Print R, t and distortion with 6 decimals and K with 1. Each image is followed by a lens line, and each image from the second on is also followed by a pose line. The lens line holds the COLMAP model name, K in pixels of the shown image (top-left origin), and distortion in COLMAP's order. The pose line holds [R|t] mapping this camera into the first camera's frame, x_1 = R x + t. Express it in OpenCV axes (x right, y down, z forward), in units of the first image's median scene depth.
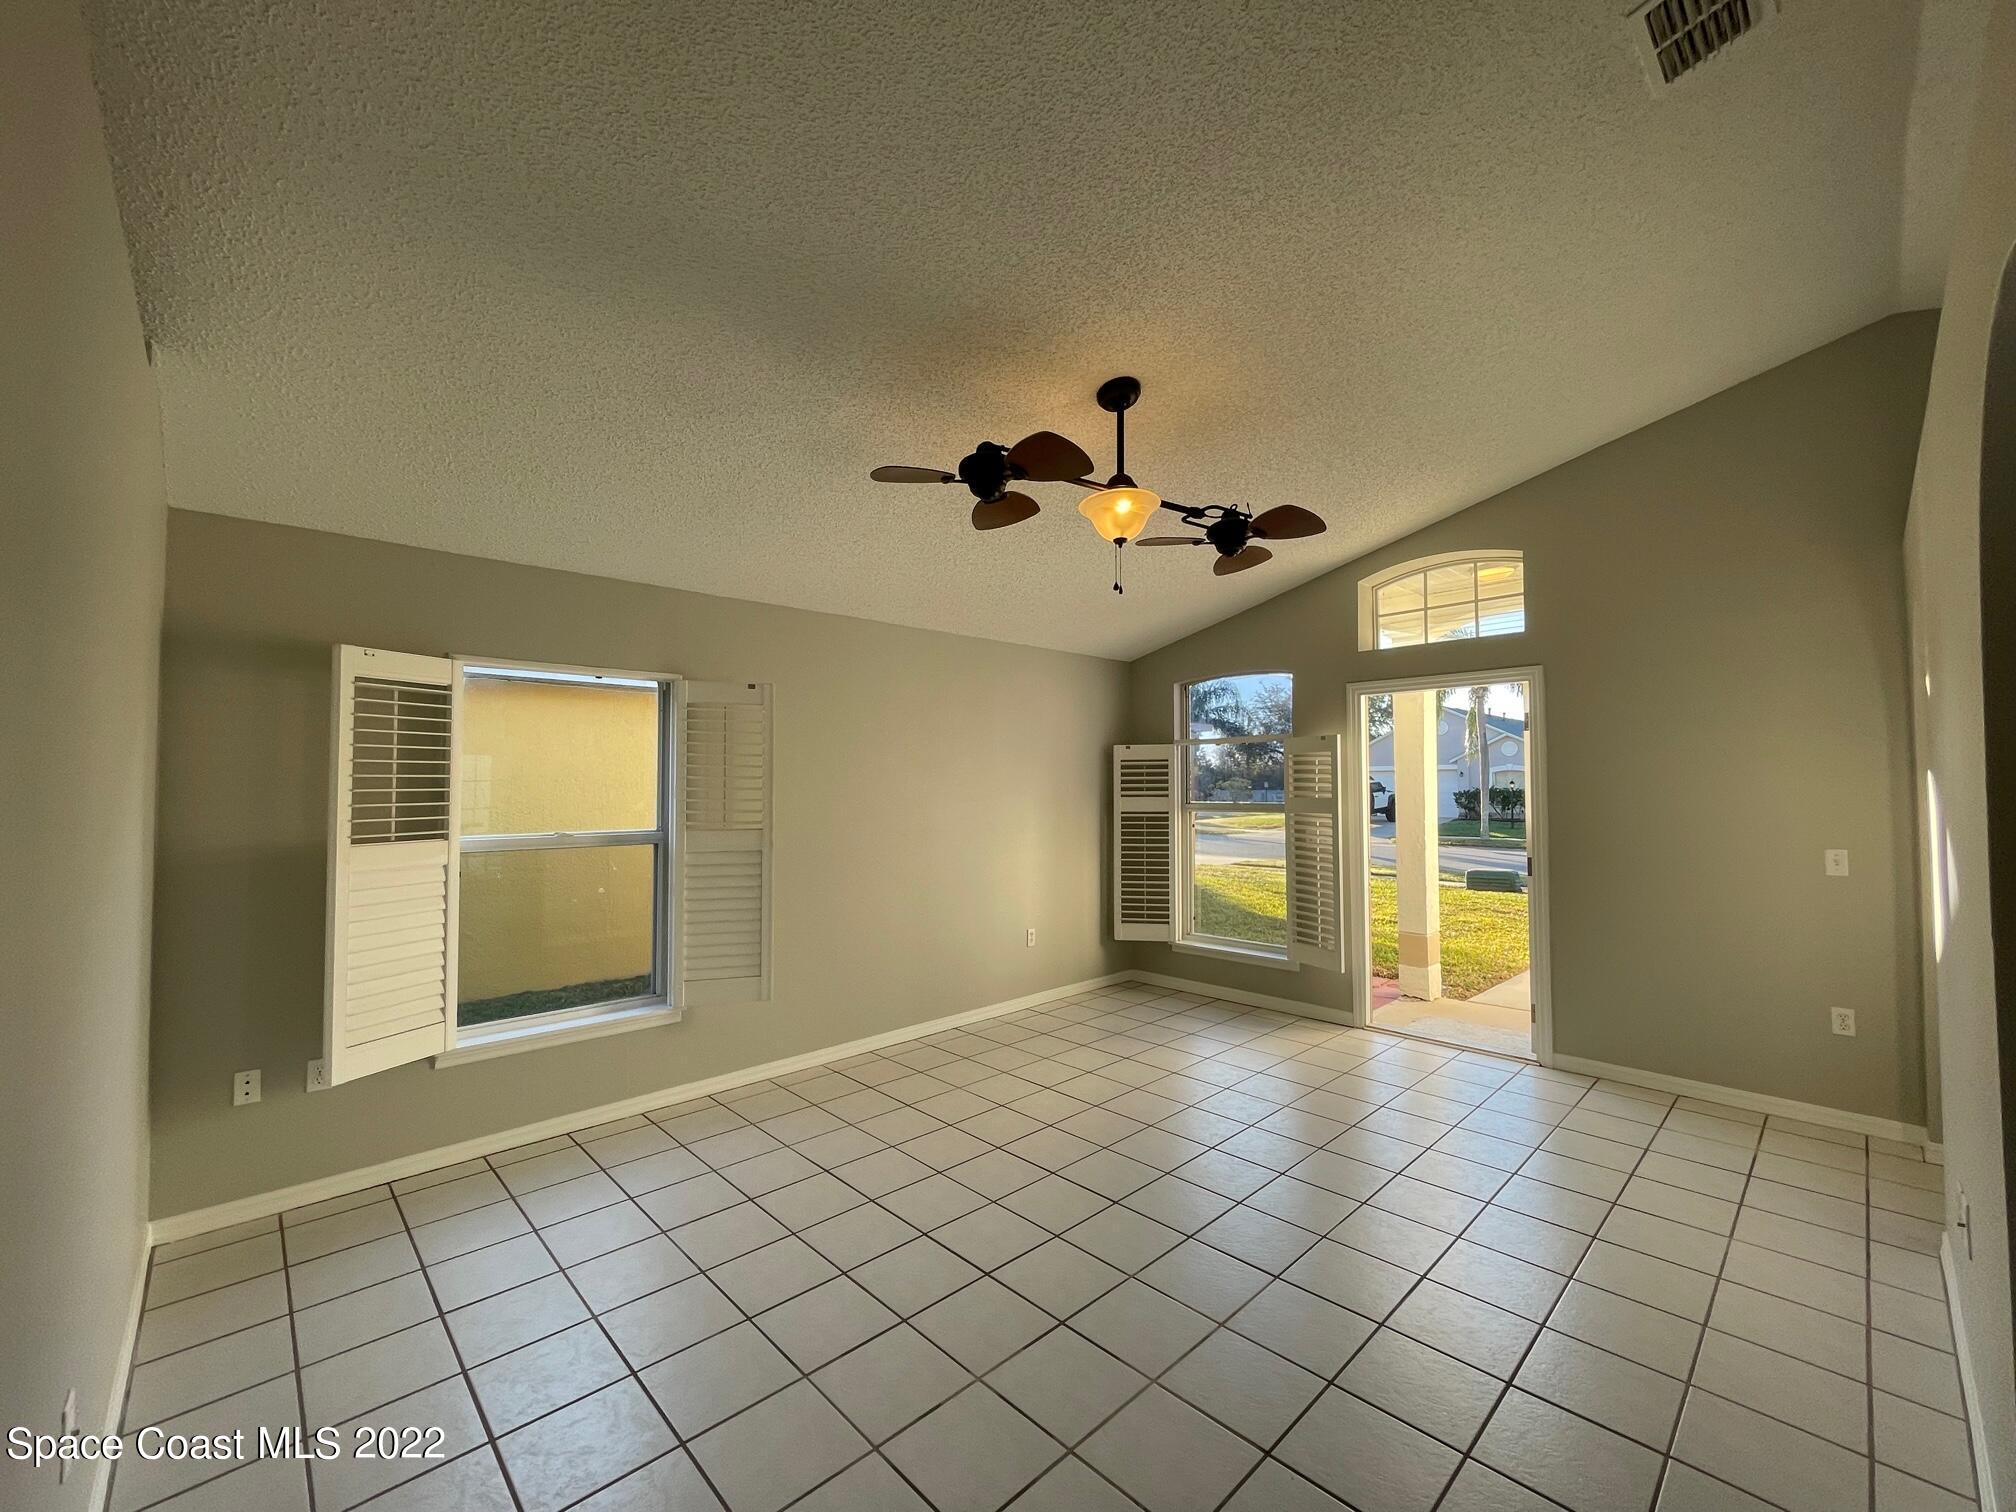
lens RADIAL K [[810.7, 0, 1008.0], [0, 810.7, 756.0], [0, 0, 1]] dist [0.002993, 0.000205]
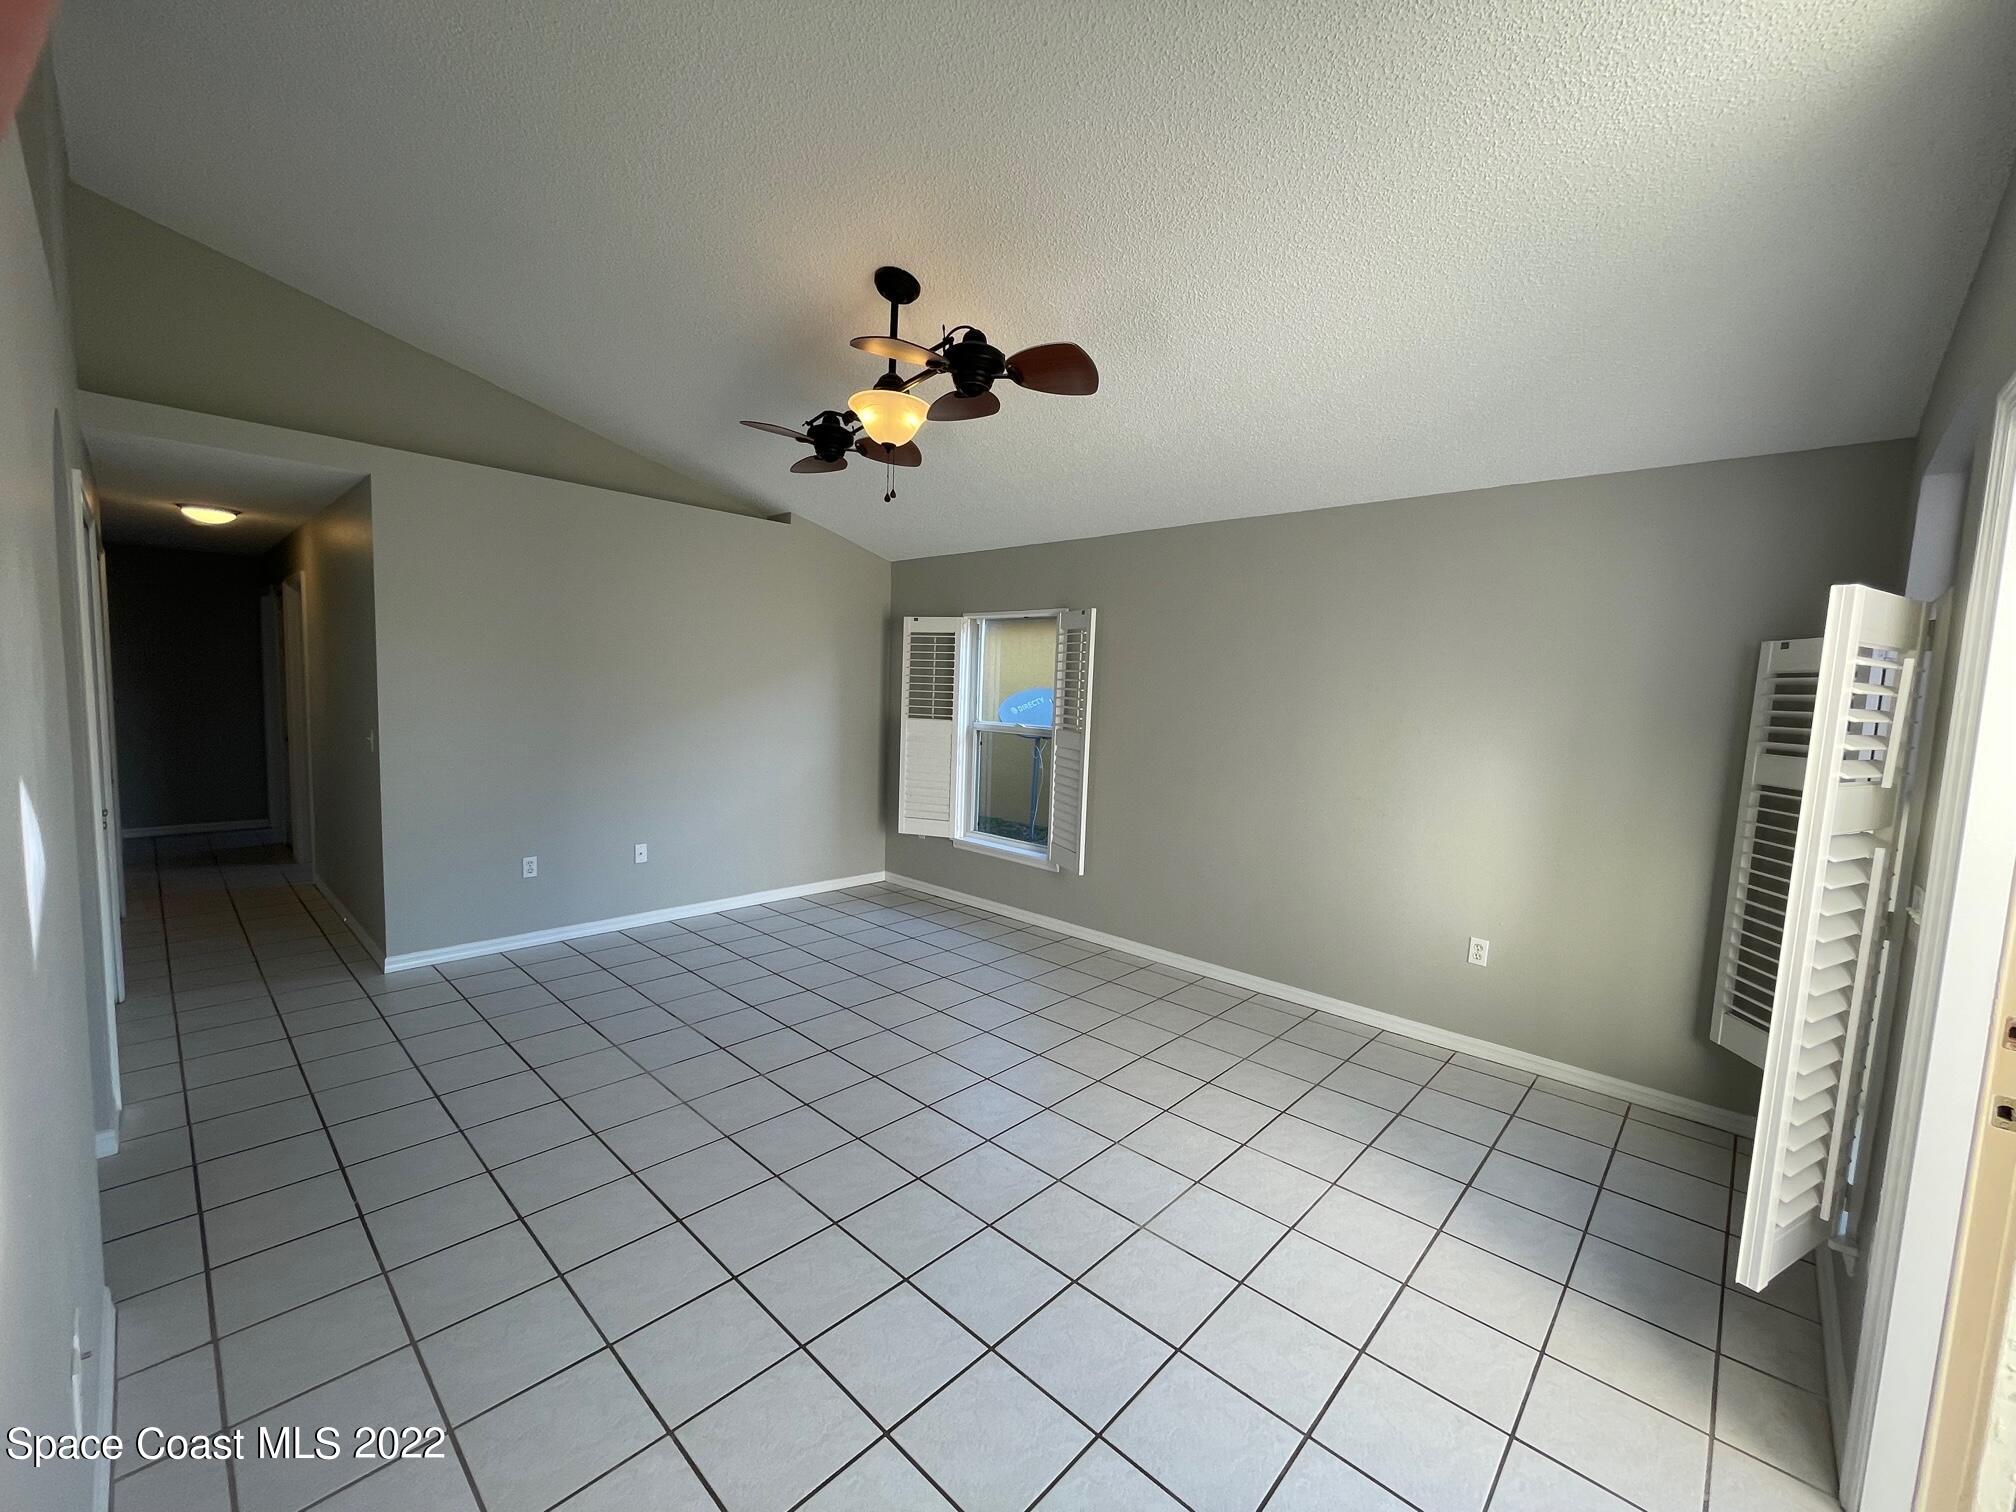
lens RADIAL K [[810.7, 0, 1008.0], [0, 810.7, 756.0], [0, 0, 1]] dist [0.002993, 0.000205]
pose [[0.055582, 0.084184, -0.994899, 1.049465], [-0.001409, 0.996445, 0.084236, 0.030930], [0.998453, -0.003280, 0.055503, 0.992609]]
